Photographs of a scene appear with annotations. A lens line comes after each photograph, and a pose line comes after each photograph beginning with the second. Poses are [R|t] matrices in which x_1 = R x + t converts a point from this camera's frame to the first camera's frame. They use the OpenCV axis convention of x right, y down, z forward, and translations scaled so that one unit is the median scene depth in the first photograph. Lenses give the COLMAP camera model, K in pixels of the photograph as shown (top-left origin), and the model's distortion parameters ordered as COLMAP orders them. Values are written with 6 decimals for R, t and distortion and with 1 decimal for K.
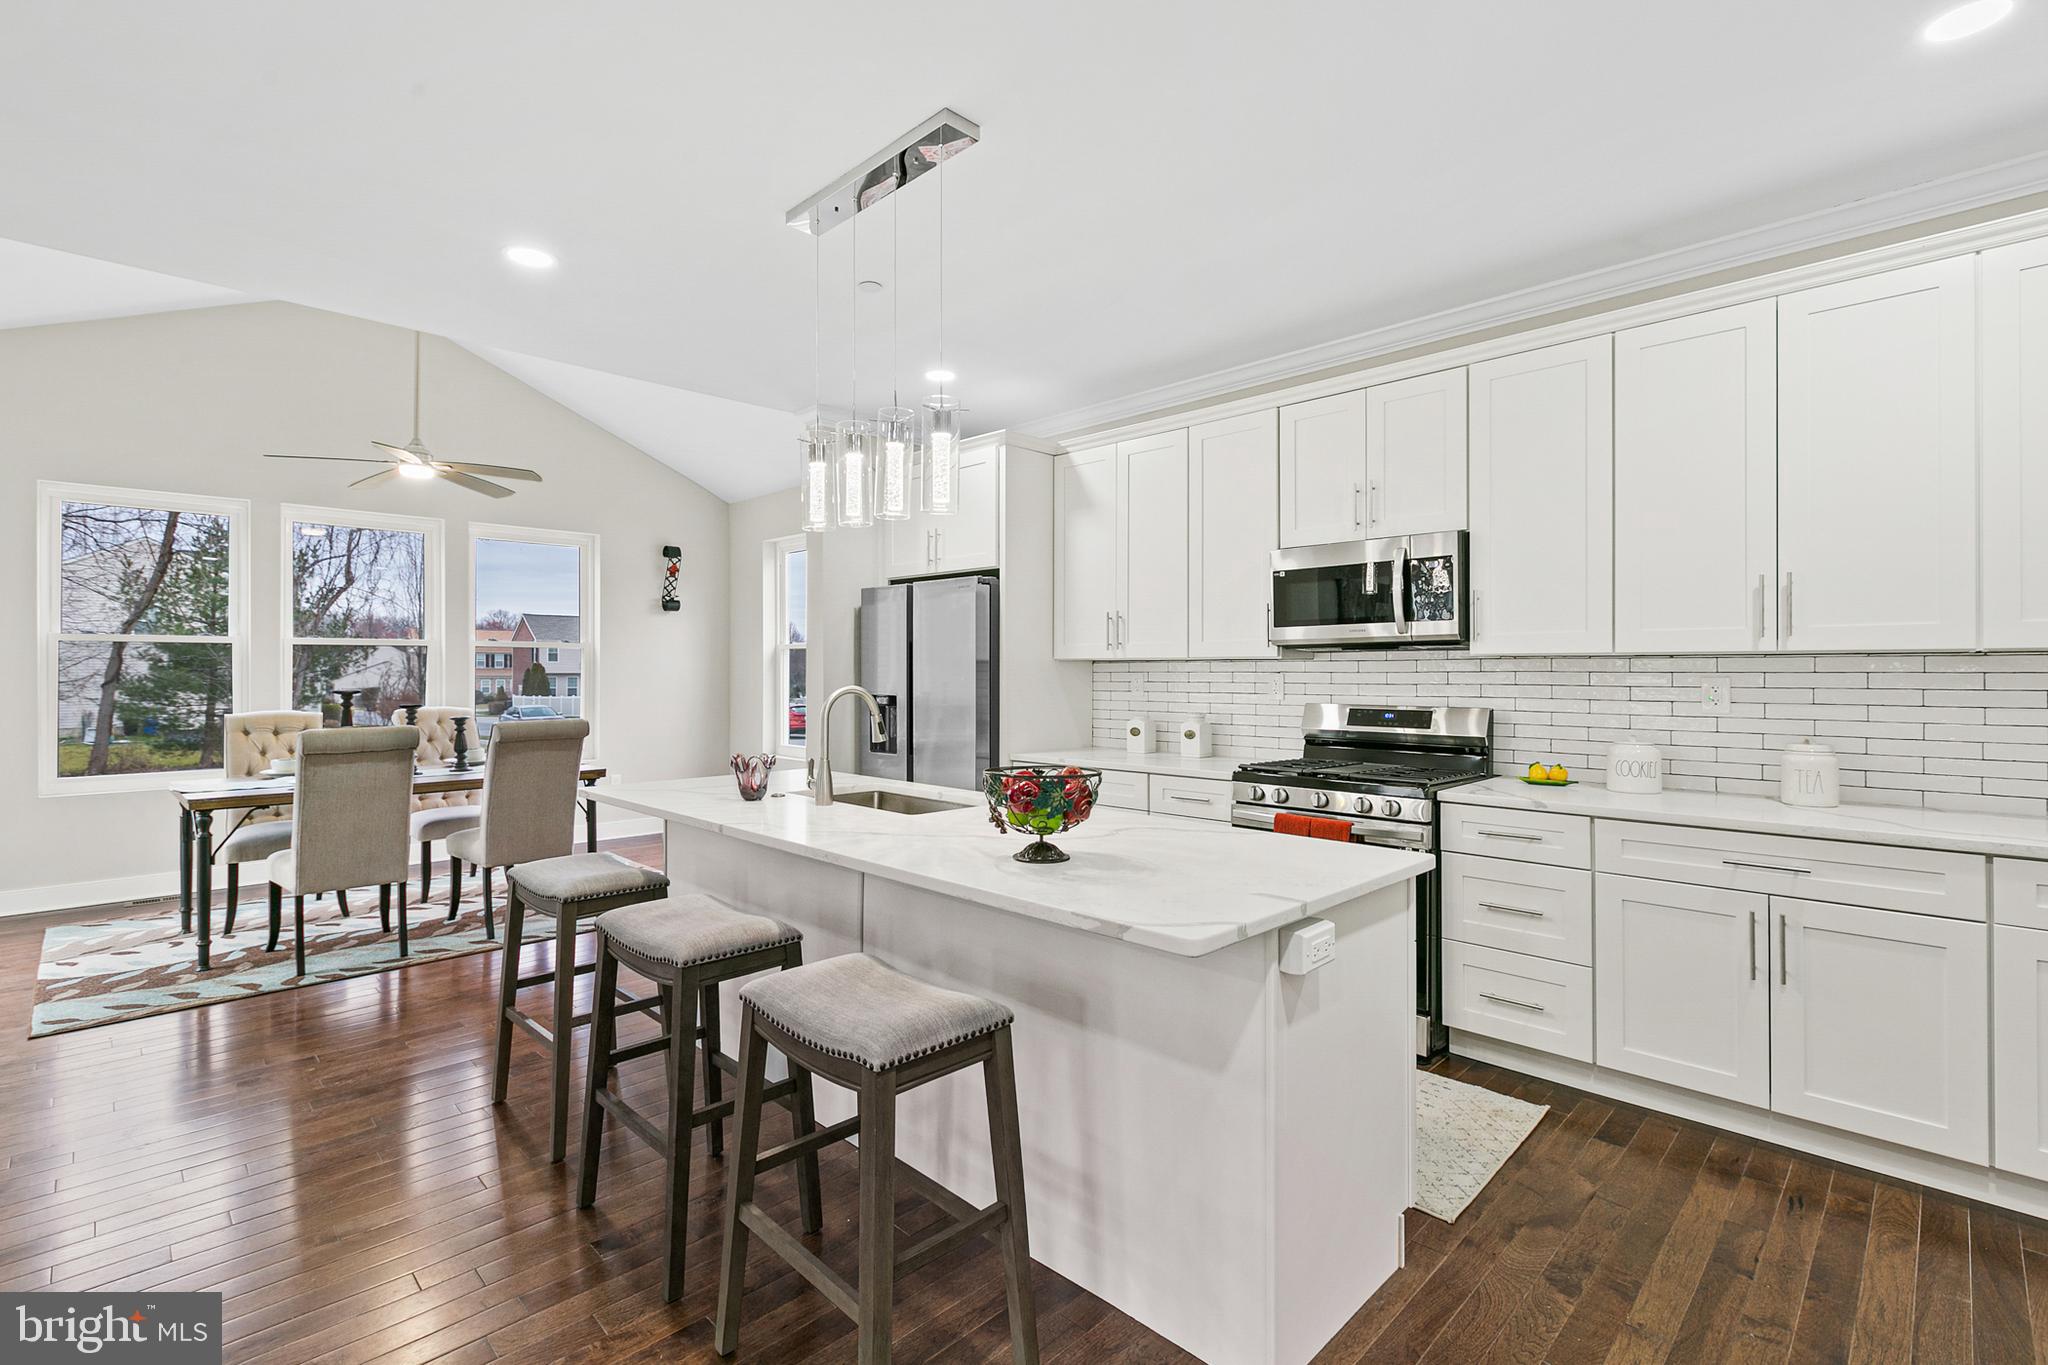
lens RADIAL K [[936.7, 0, 1017.2], [0, 936.7, 664.4], [0, 0, 1]] dist [0.001141, 0.000030]
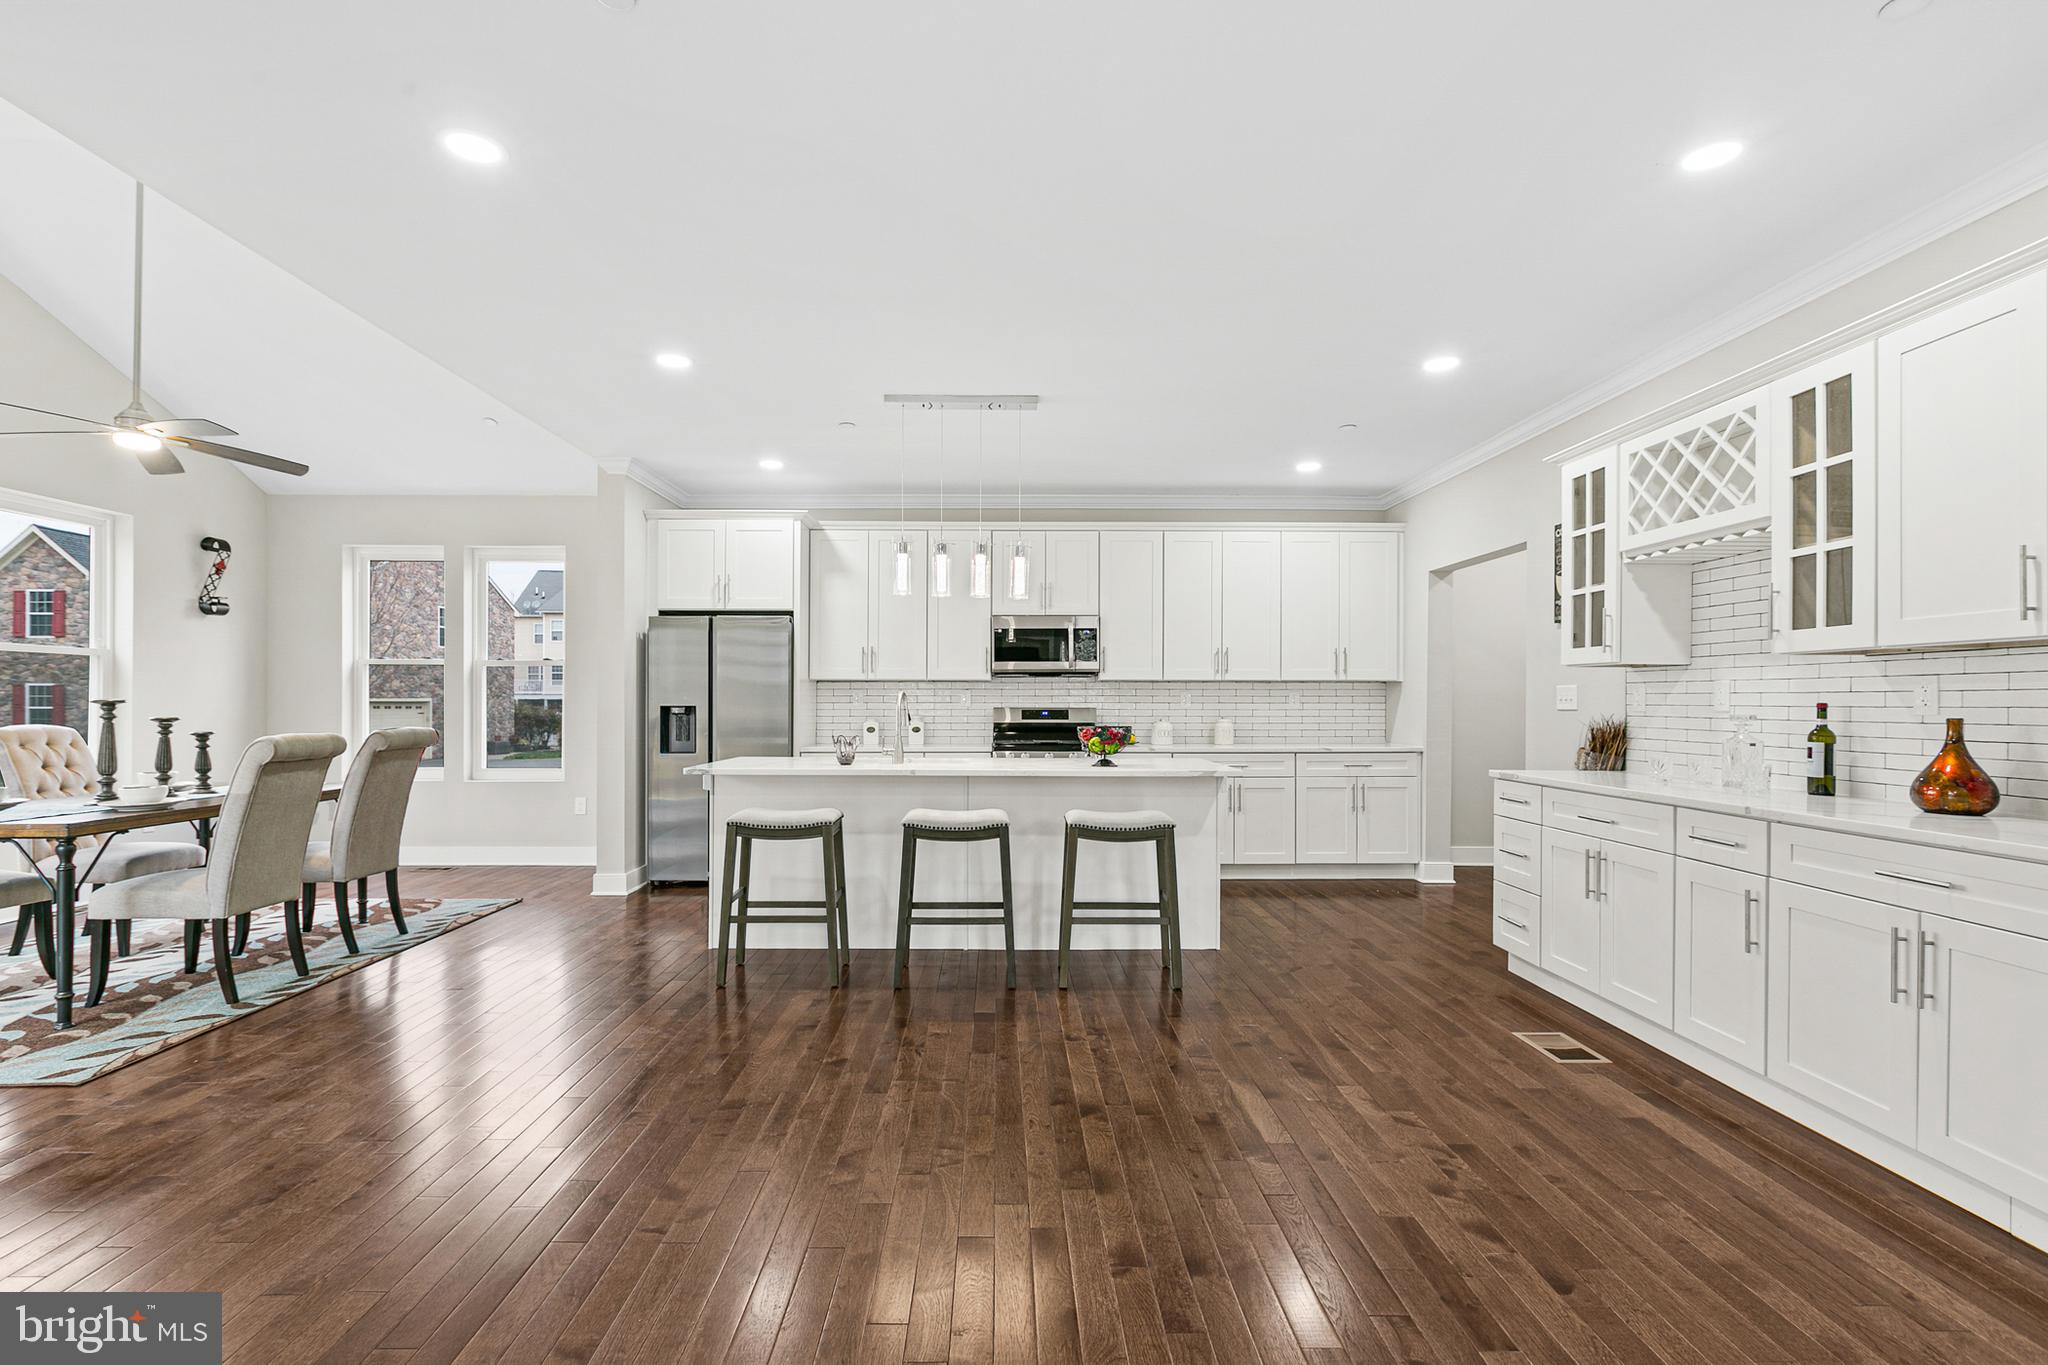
lens RADIAL K [[938.1, 0, 1002.8], [0, 938.1, 705.1], [0, 0, 1]] dist [0.000361, -0.000255]
pose [[0.698411, -0.000213, 0.715697, -0.818697], [-0.006591, 0.999956, 0.006730, 0.023761], [-0.715667, -0.009418, 0.698378, -0.173704]]
